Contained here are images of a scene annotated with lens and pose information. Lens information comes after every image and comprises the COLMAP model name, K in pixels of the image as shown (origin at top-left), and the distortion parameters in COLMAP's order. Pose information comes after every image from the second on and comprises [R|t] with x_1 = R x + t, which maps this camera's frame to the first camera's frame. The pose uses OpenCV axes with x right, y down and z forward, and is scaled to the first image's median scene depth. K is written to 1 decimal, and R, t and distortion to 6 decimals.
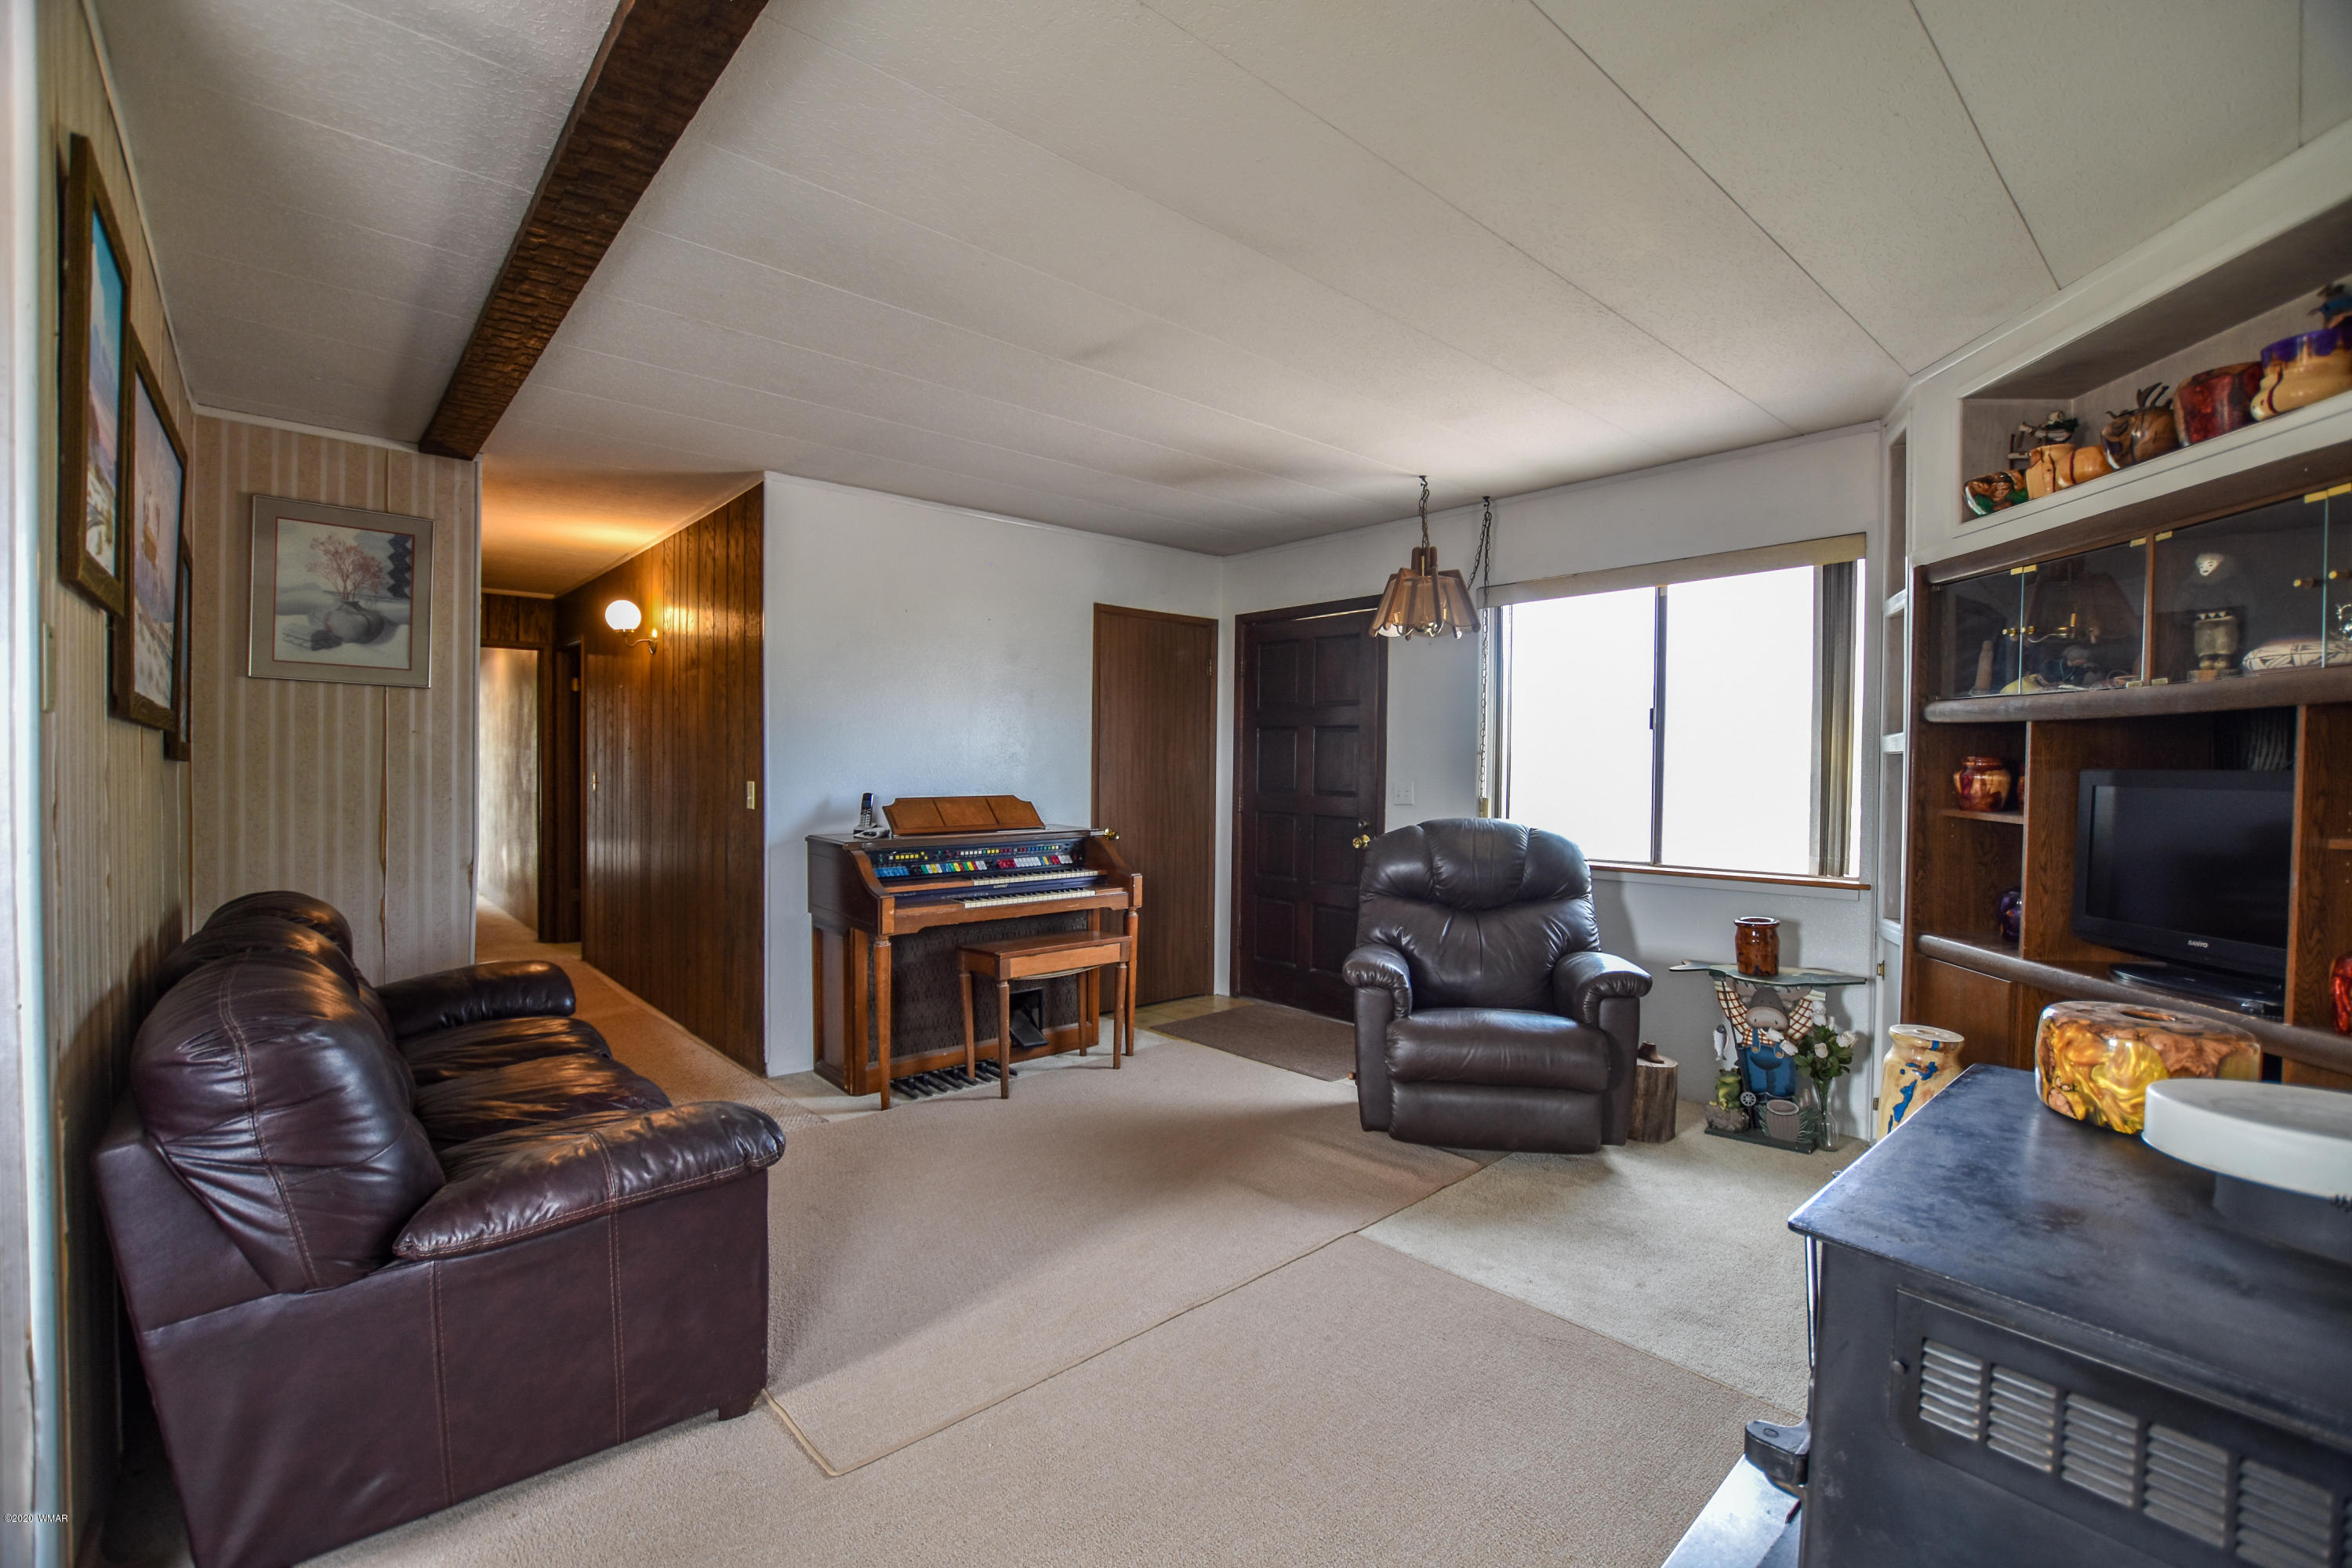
lens RADIAL K [[1047.9, 0, 1182.3], [0, 1047.9, 797.6], [0, 0, 1]] dist [-0.031144, 0.004087]
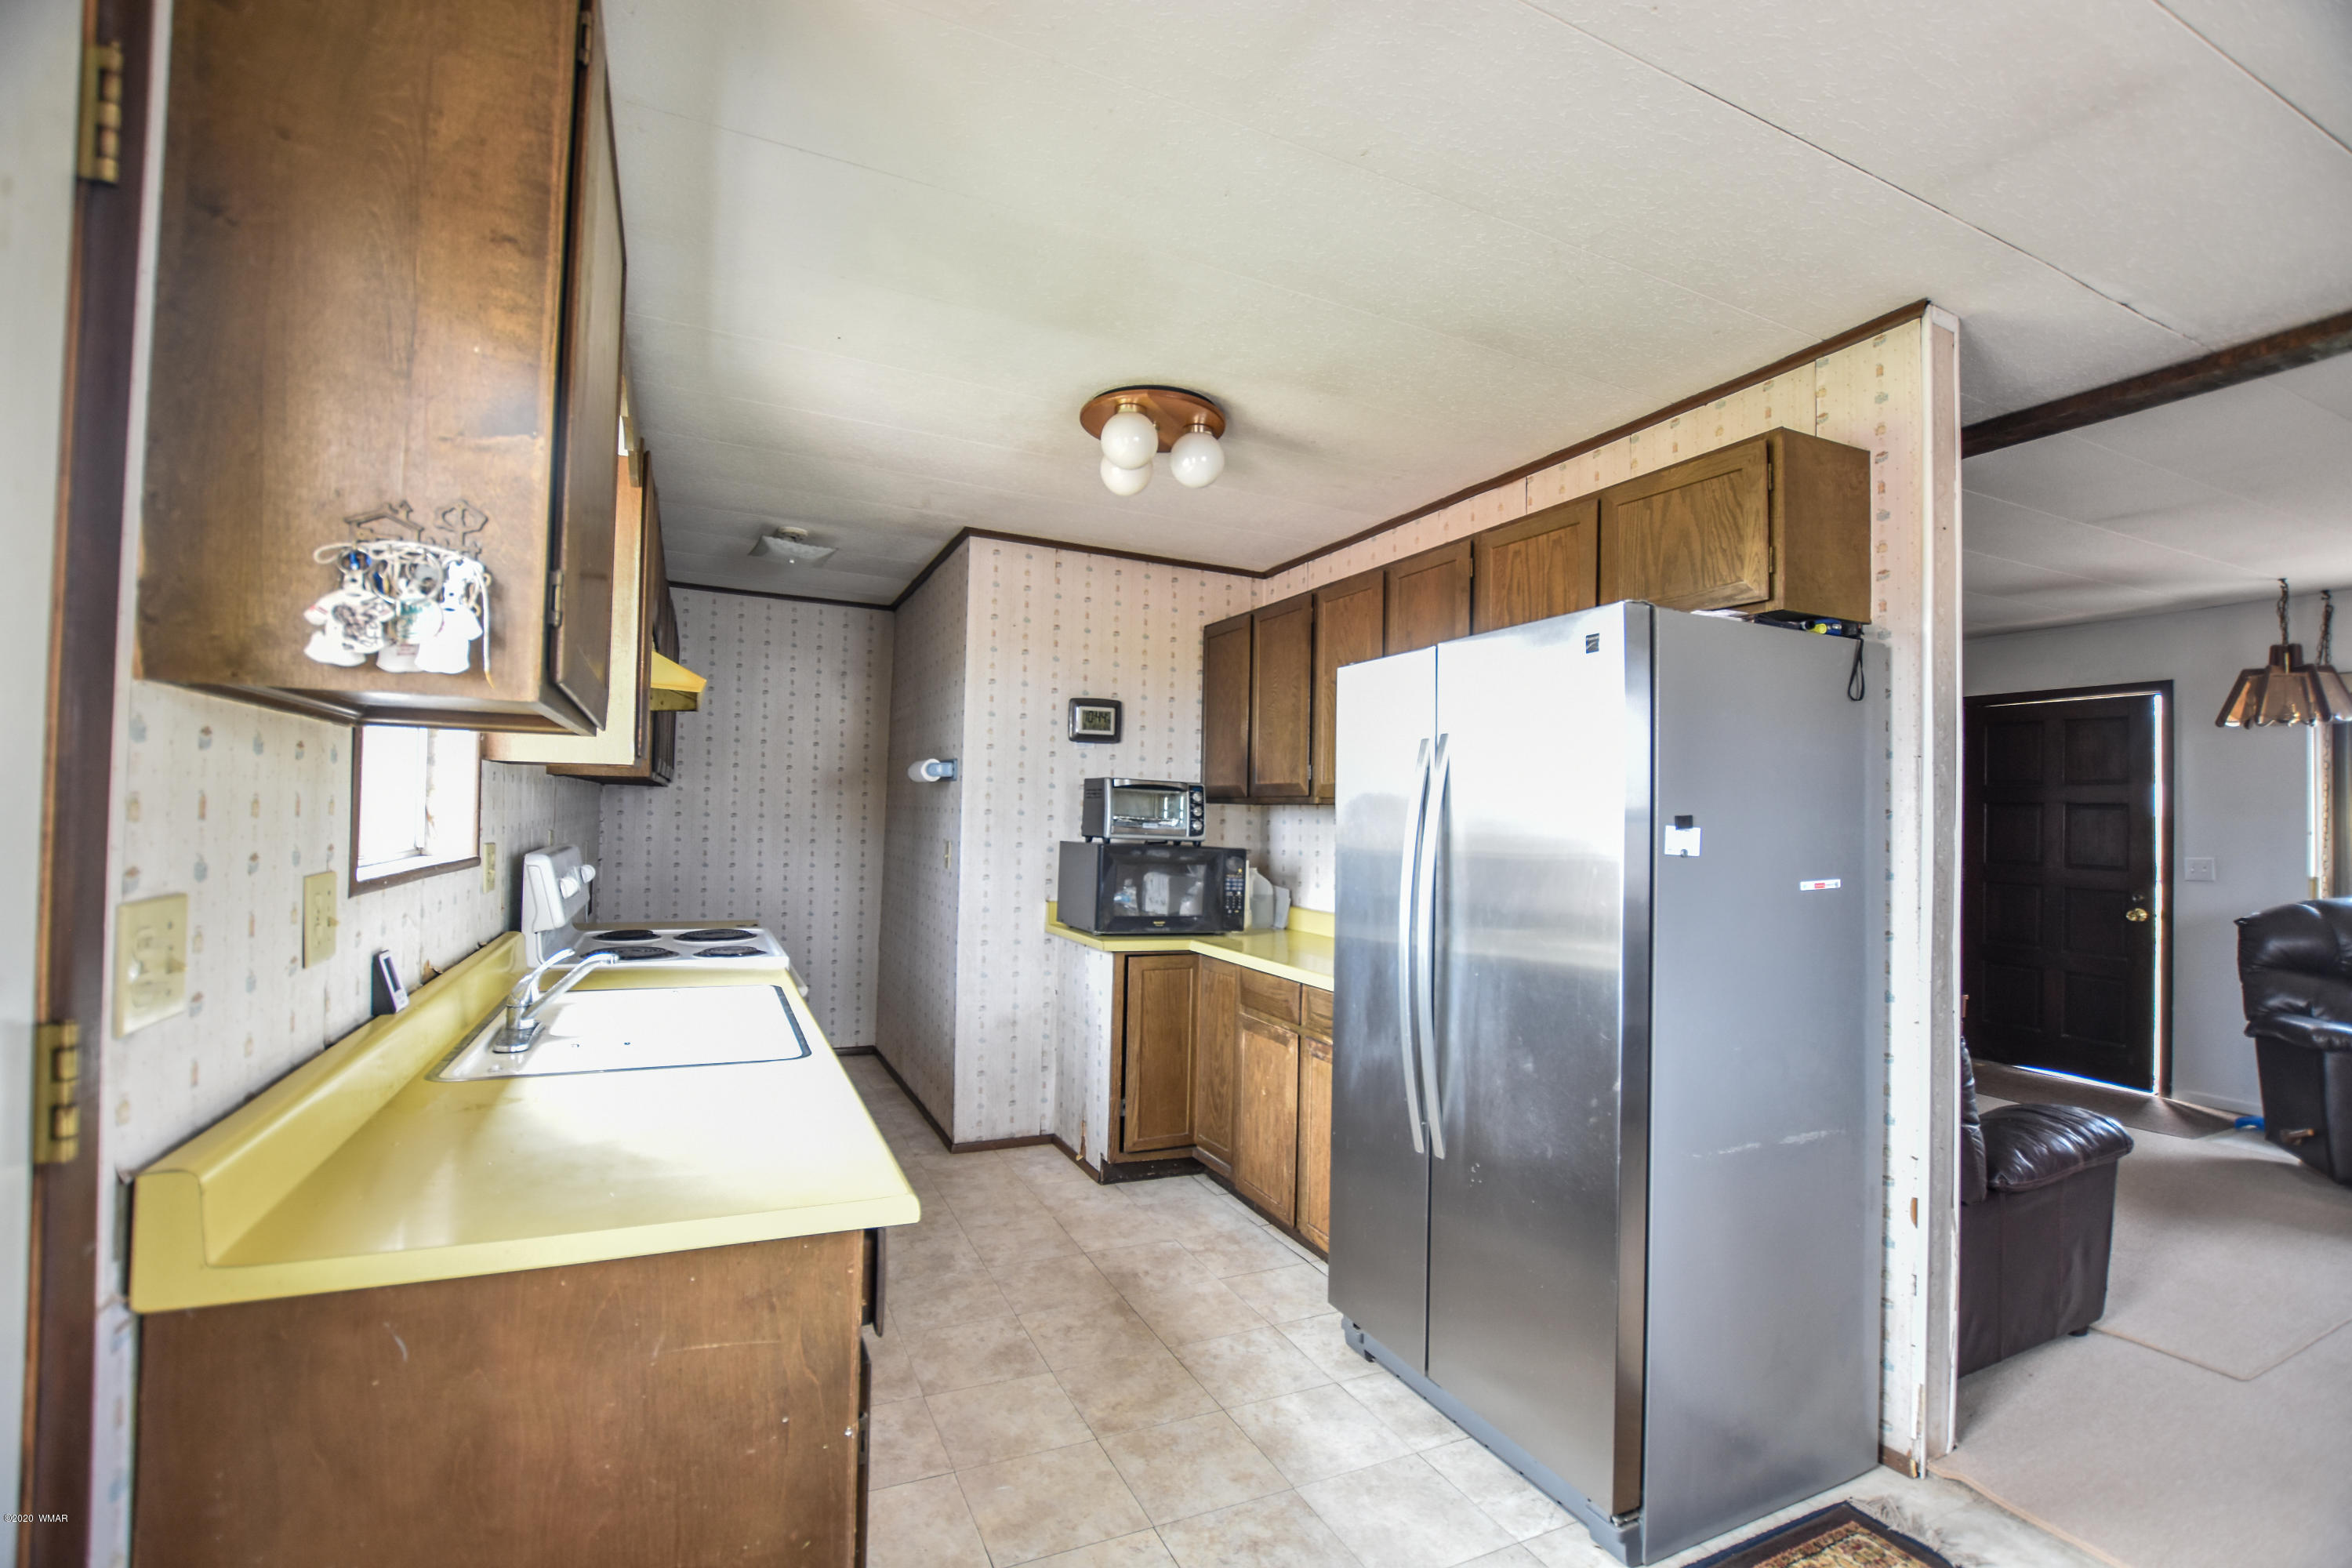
lens RADIAL K [[1047.9, 0, 1182.3], [0, 1047.9, 797.6], [0, 0, 1]] dist [-0.031144, 0.004087]
pose [[0.959708, 0.004011, -0.280969, -0.561798], [-0.017553, 0.998801, -0.045698, -0.014132], [0.280449, 0.048788, 0.958628, -0.310342]]
